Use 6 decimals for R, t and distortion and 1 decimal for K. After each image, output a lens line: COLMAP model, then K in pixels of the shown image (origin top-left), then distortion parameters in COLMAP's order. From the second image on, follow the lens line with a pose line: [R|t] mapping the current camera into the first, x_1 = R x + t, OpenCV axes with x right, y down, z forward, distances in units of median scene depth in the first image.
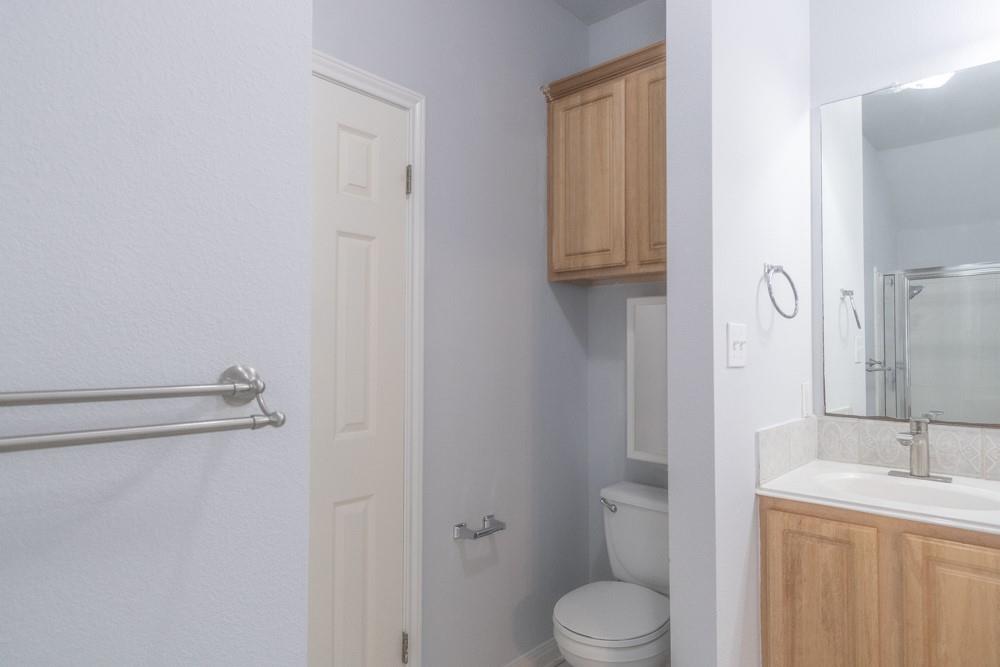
lens RADIAL K [[577.8, 0, 500.0], [0, 577.8, 333.5], [0, 0, 1]] dist [0.003445, -0.000151]
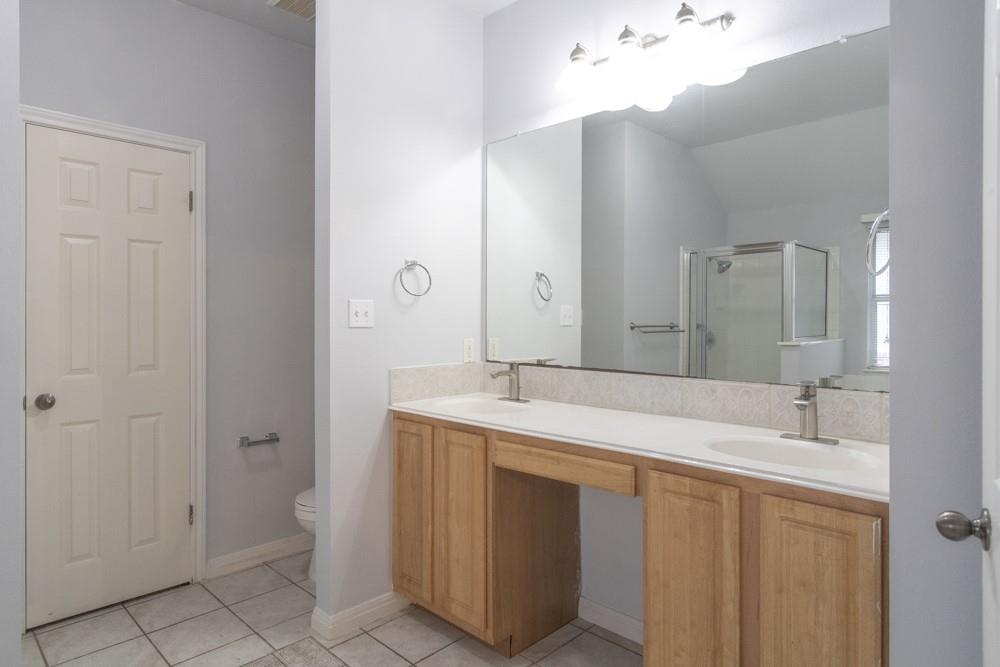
lens RADIAL K [[580.8, 0, 500.7], [0, 580.8, 321.6], [0, 0, 1]] dist [0.001220, 0.000013]
pose [[0.999565, -0.003551, -0.029280, 0.721748], [0.004646, 0.999289, 0.037410, -0.013649], [0.029126, -0.037530, 0.998871, -0.497944]]
